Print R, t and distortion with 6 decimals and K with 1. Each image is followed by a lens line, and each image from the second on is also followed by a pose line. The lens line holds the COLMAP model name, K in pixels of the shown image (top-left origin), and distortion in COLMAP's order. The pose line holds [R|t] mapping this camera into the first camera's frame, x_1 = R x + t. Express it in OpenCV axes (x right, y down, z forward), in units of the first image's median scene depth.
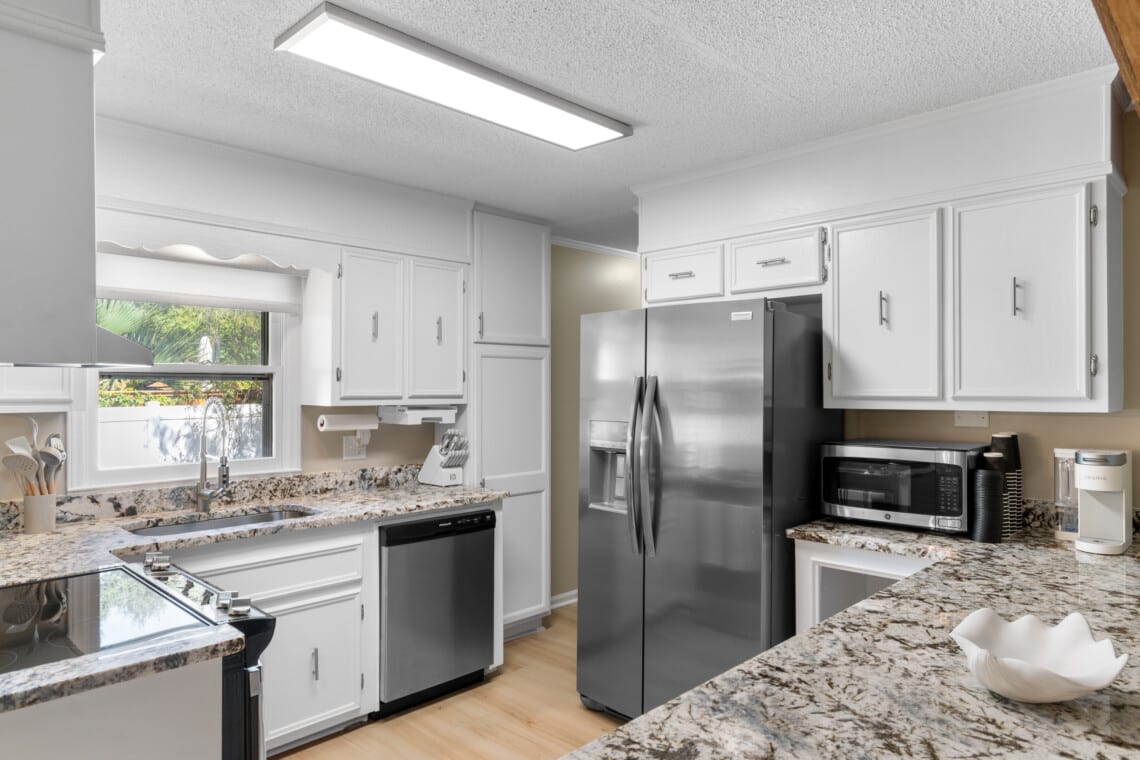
lens RADIAL K [[714.3, 0, 570.0], [0, 714.3, 380.0], [0, 0, 1]] dist [0.000481, 0.000581]
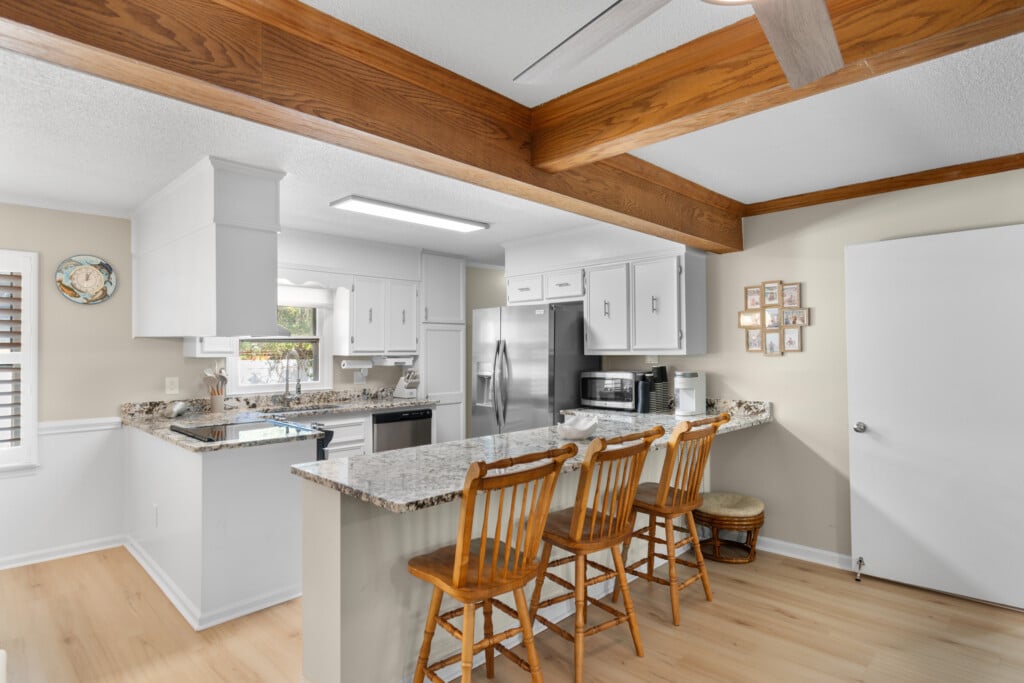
lens RADIAL K [[548.6, 0, 512.0], [0, 548.6, 341.5], [0, 0, 1]] dist [0.001051, -0.000015]
pose [[0.999917, -0.003004, -0.012504, 0.153122], [0.002935, 0.999981, -0.005490, 0.007390], [0.012520, 0.005453, 0.999907, -0.570854]]
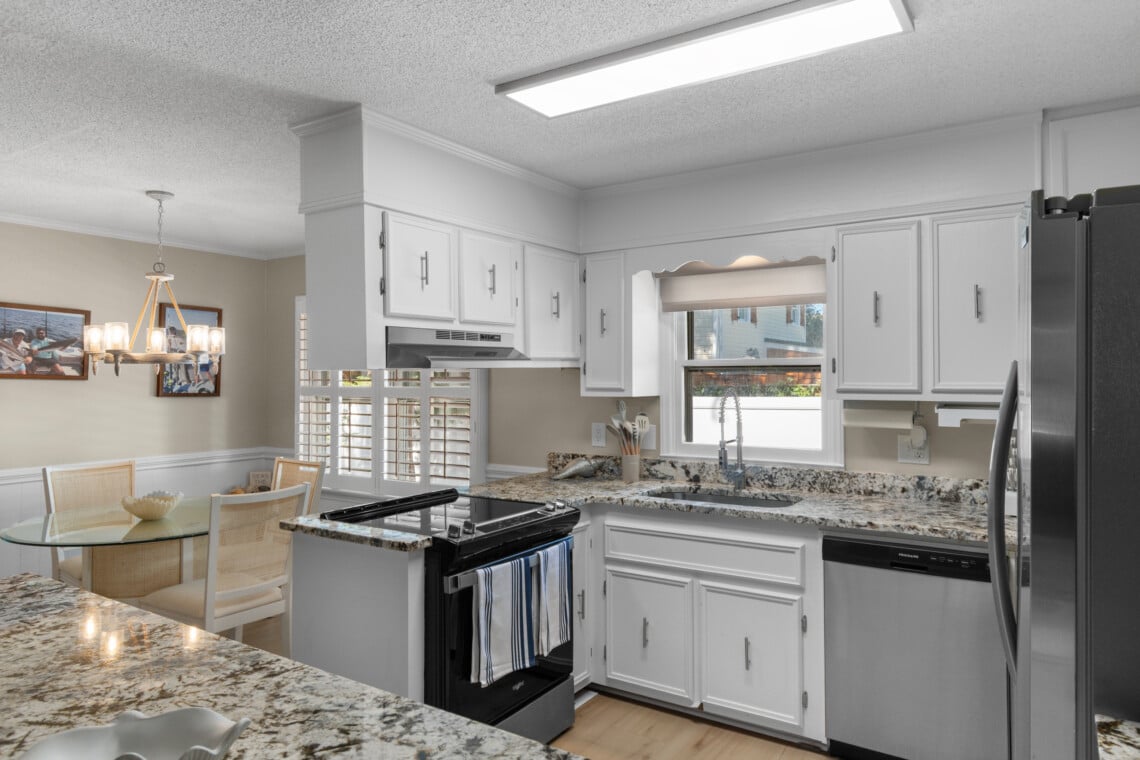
lens RADIAL K [[738.5, 0, 571.1], [0, 738.5, 359.1], [0, 0, 1]] dist [-0.000166, -0.000487]
pose [[0.190734, -0.024319, -0.981340, 0.590625], [0.012981, 0.999668, -0.022250, 0.001471], [0.981556, -0.008494, 0.190986, 0.523673]]
